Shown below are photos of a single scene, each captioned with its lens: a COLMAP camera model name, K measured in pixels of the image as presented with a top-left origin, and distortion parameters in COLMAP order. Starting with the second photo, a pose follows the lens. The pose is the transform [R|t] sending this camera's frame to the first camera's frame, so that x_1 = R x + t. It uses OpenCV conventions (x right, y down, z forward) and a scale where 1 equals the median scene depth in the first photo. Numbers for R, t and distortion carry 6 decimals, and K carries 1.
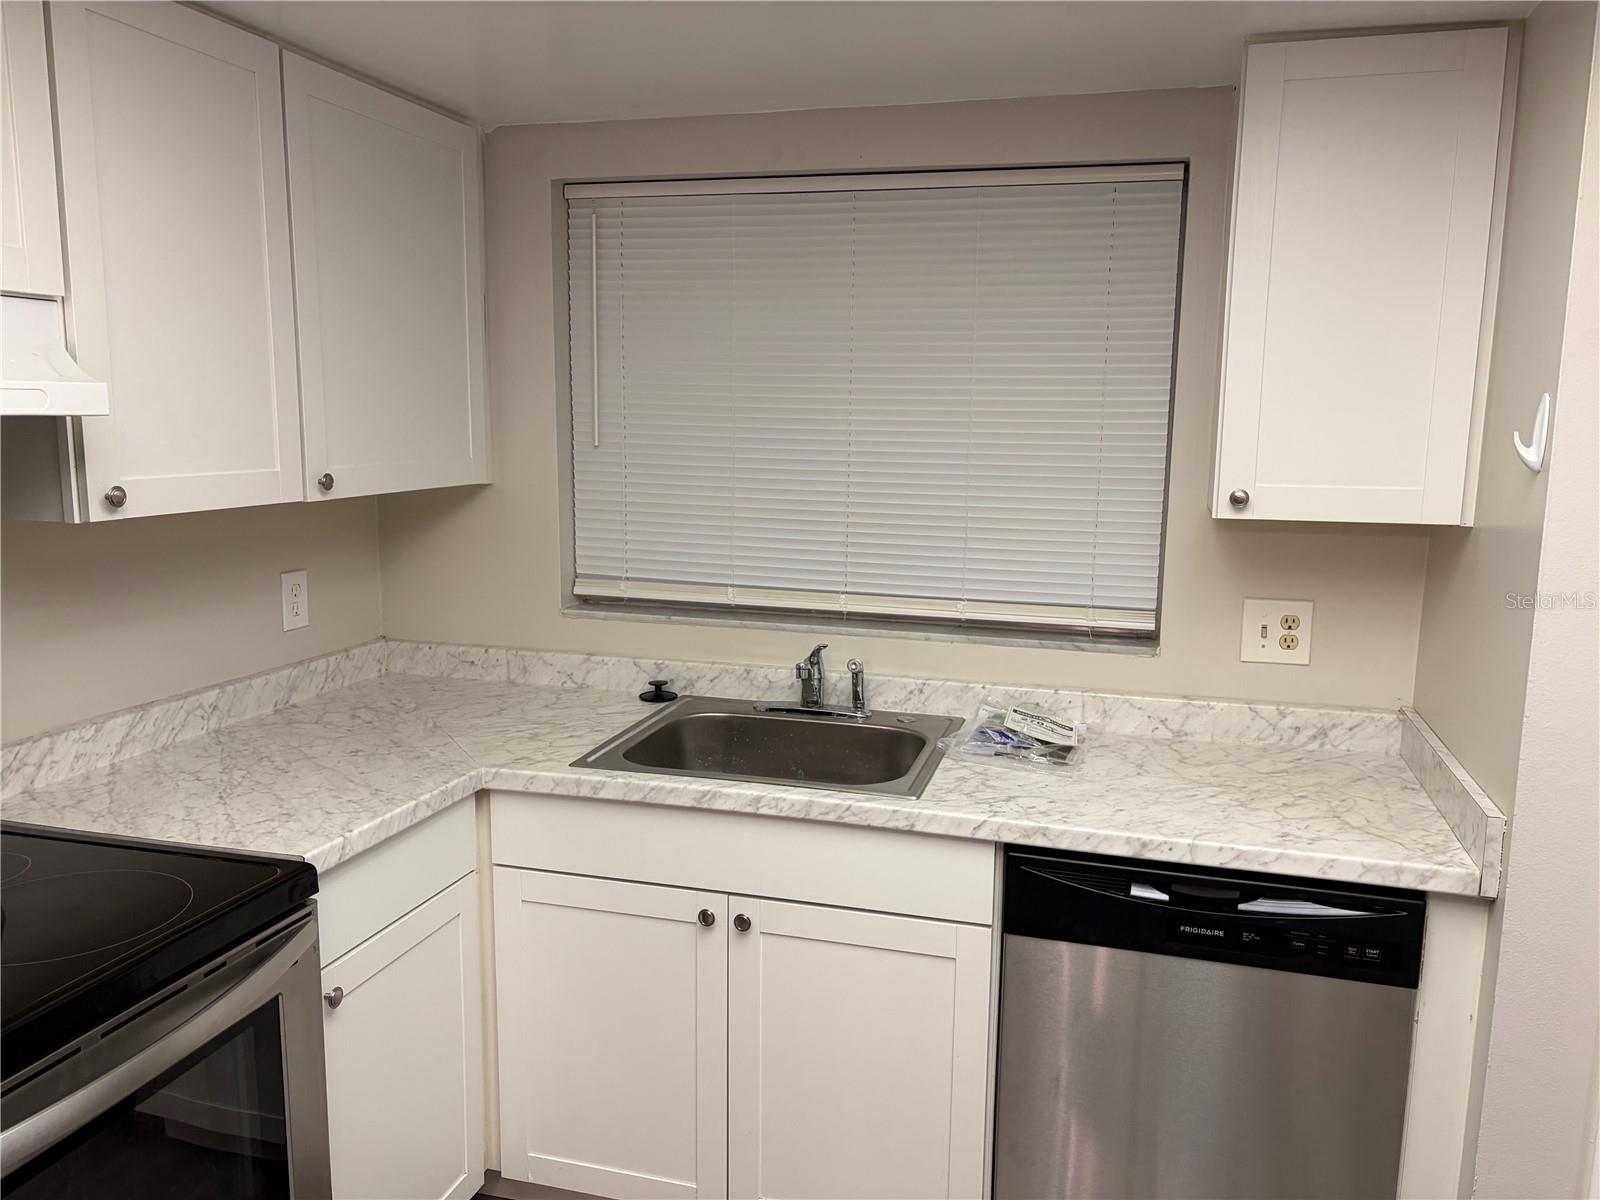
lens RADIAL K [[1186.8, 0, 795.7], [0, 1186.8, 608.1], [0, 0, 1]] dist [0.026601, -0.035788]
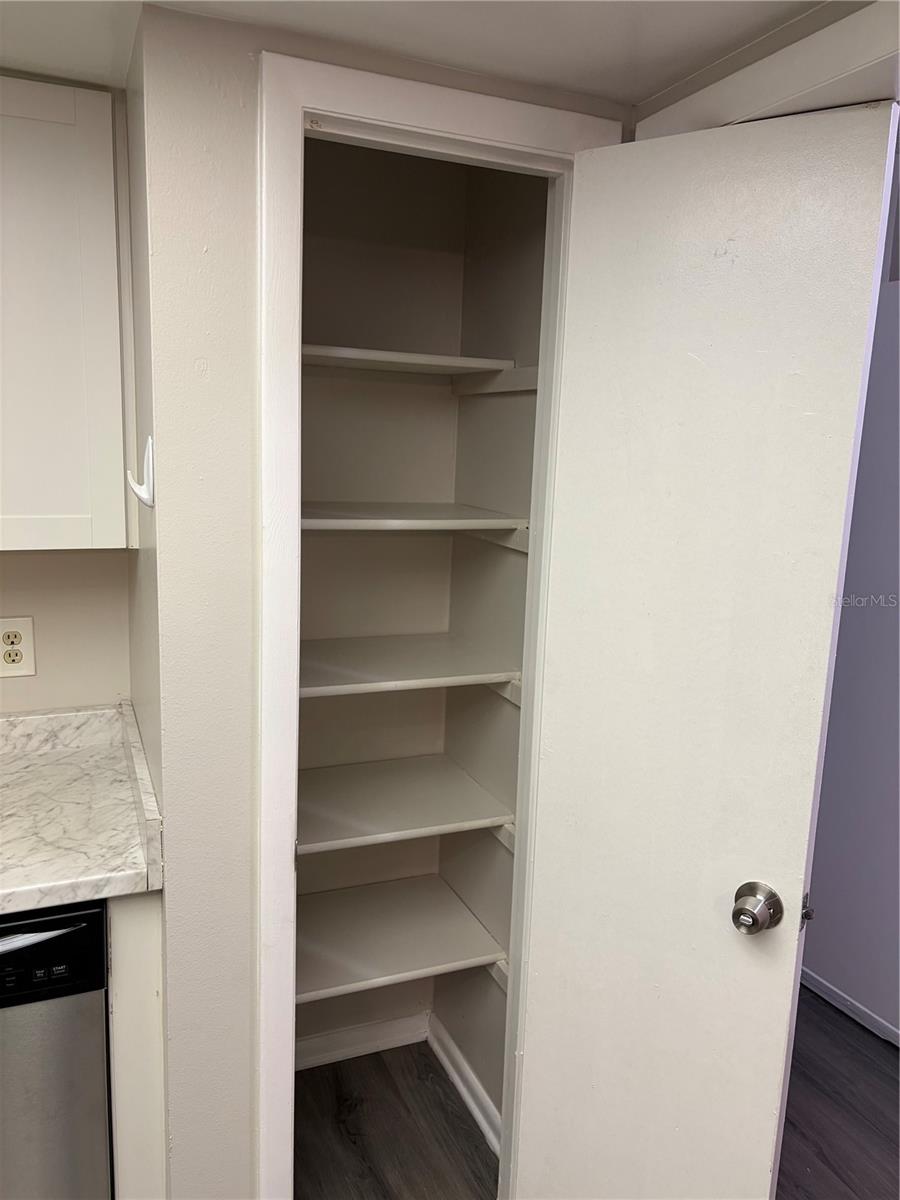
lens RADIAL K [[890.1, 0, 451.7], [0, 890.1, 597.5], [0, 0, 1]] dist [0.026601, -0.035788]
pose [[0.767908, -0.096814, 0.633202, 0.219387], [0.075879, 0.995301, 0.060157, -0.043320], [-0.636050, 0.001851, 0.771646, 0.137184]]
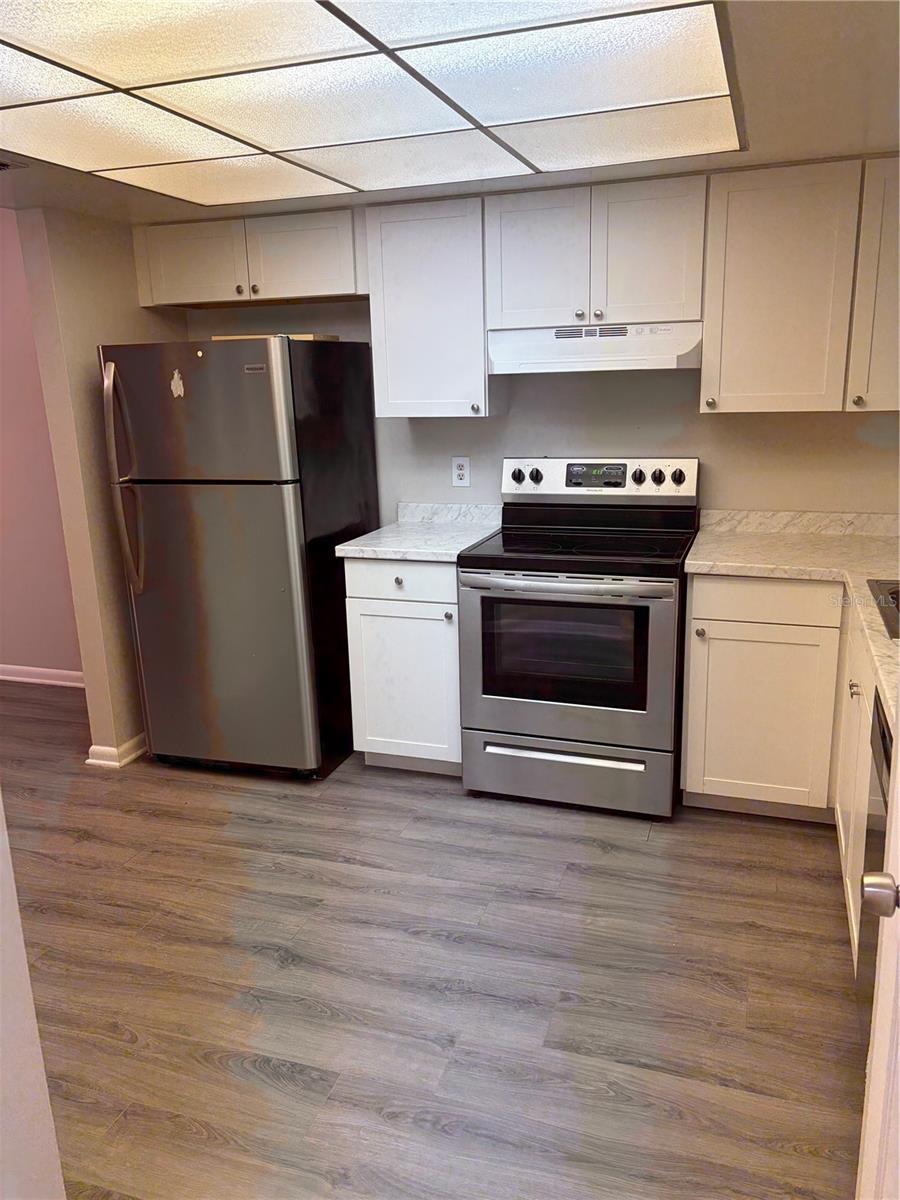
lens RADIAL K [[890.1, 0, 450.3], [0, 890.1, 606.7], [0, 0, 1]] dist [0.026601, -0.035788]
pose [[-0.053926, 0.241826, -0.968820, 3.473151], [-0.130984, 0.960135, 0.246948, -0.200064], [0.989917, 0.140216, -0.020101, 1.556414]]
